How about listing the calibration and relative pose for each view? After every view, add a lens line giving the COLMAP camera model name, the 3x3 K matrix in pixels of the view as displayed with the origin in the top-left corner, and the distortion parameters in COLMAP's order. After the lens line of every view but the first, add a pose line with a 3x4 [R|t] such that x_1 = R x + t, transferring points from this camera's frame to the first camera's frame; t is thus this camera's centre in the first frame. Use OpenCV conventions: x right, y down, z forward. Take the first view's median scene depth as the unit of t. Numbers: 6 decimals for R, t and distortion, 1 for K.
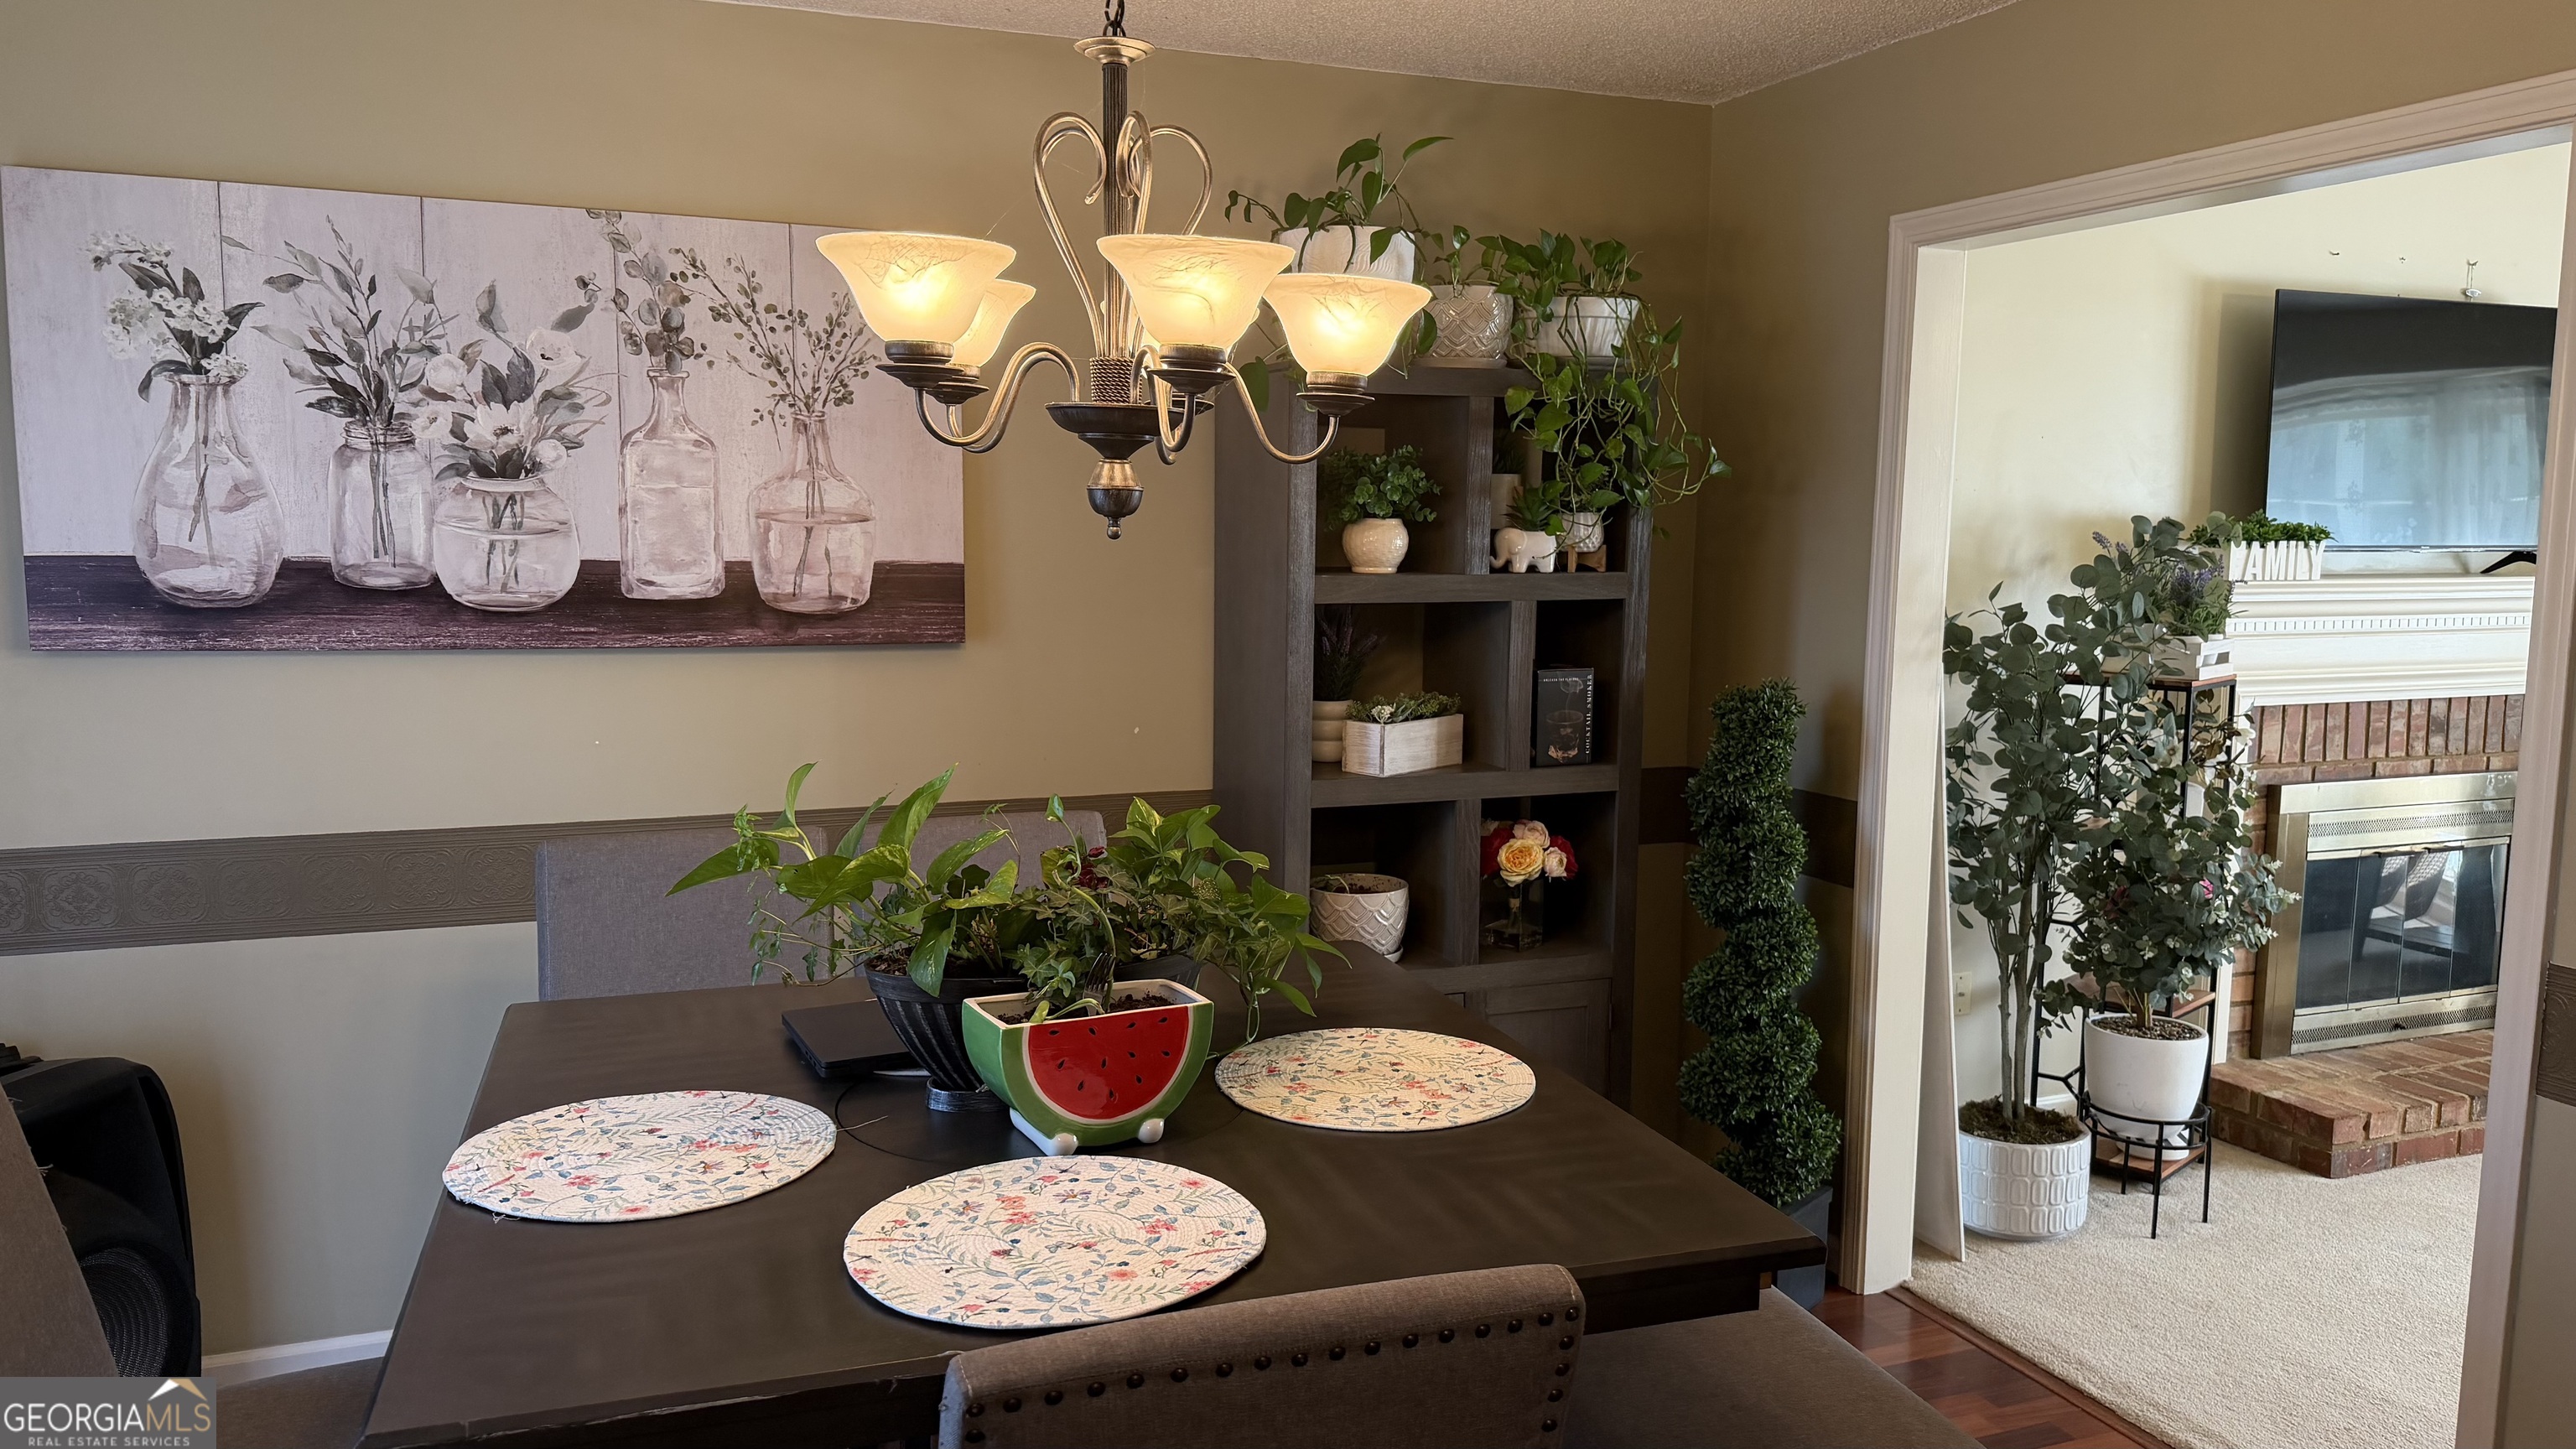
lens RADIAL K [[1778.5, 0, 1288.0], [0, 1778.5, 724.5], [0, 0, 1]] dist [0.134164, -0.211168]
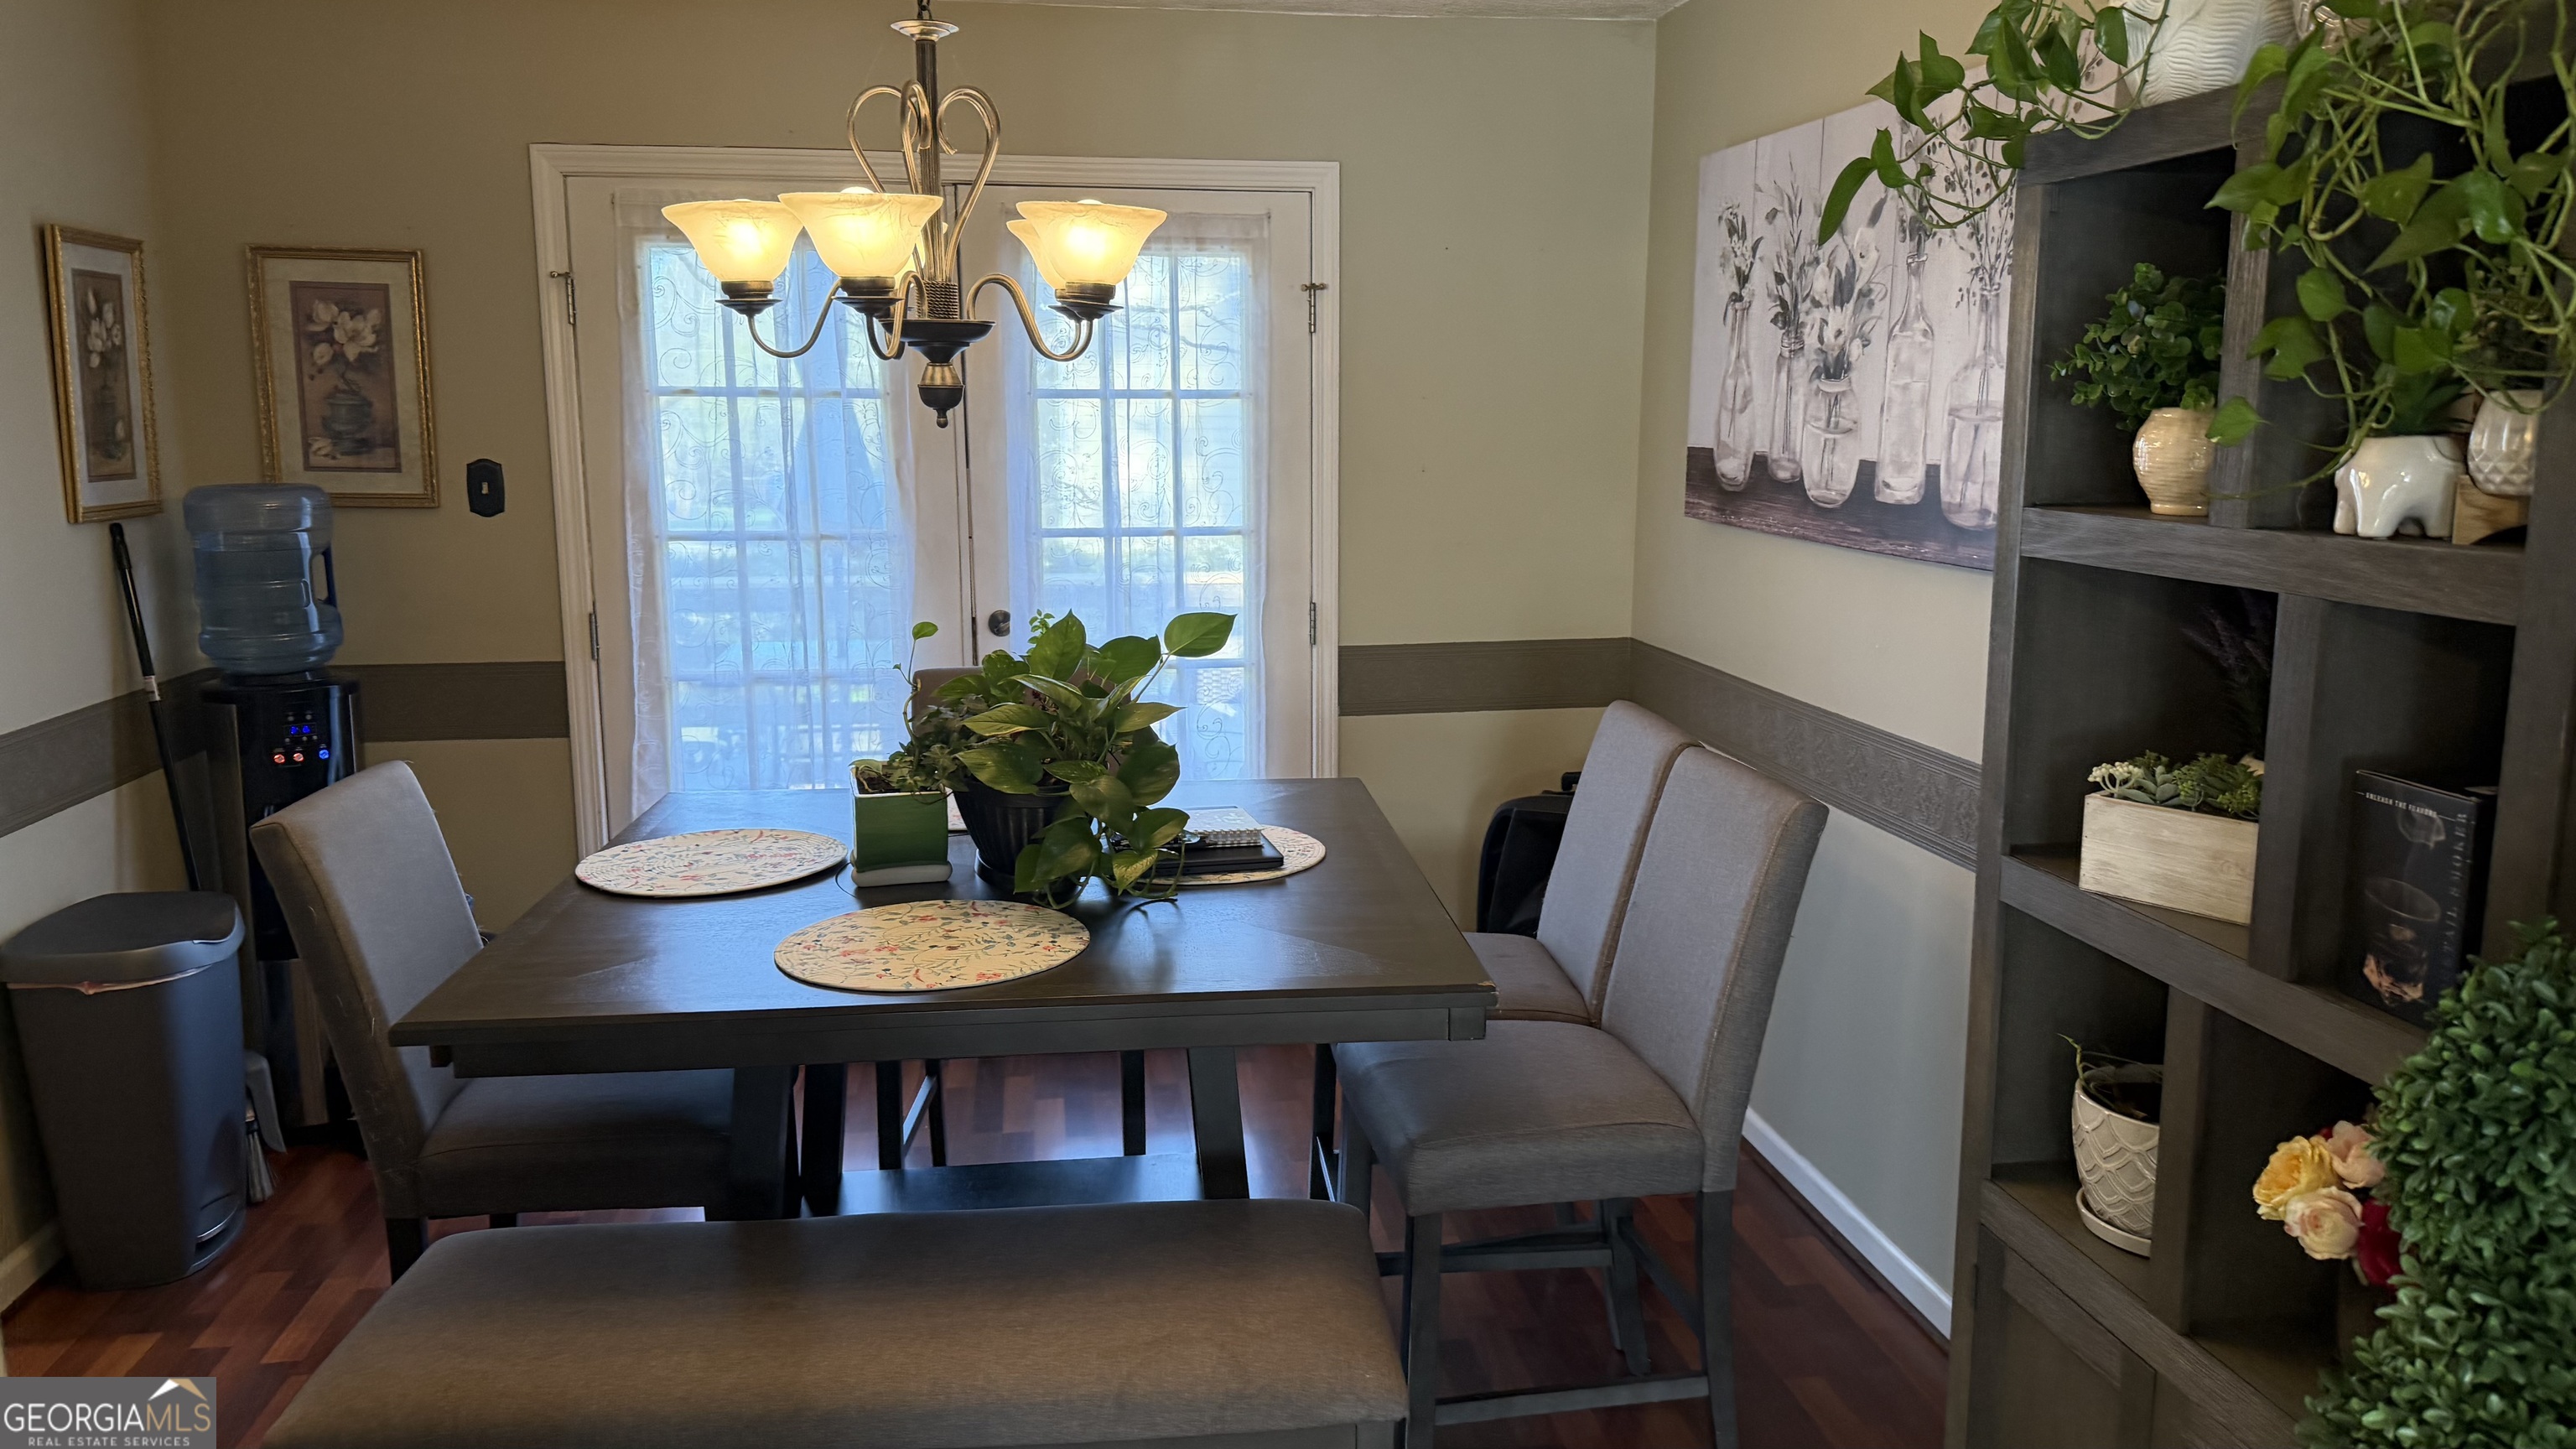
lens RADIAL K [[1800.5, 0, 1288.0], [0, 1800.5, 724.5], [0, 0, 1]] dist [0.084255, -0.220282]
pose [[-0.216491, 0.160582, -0.962988, 0.692772], [-0.114816, 0.975347, 0.188455, -0.105414], [0.969510, 0.151365, -0.192716, 0.953589]]
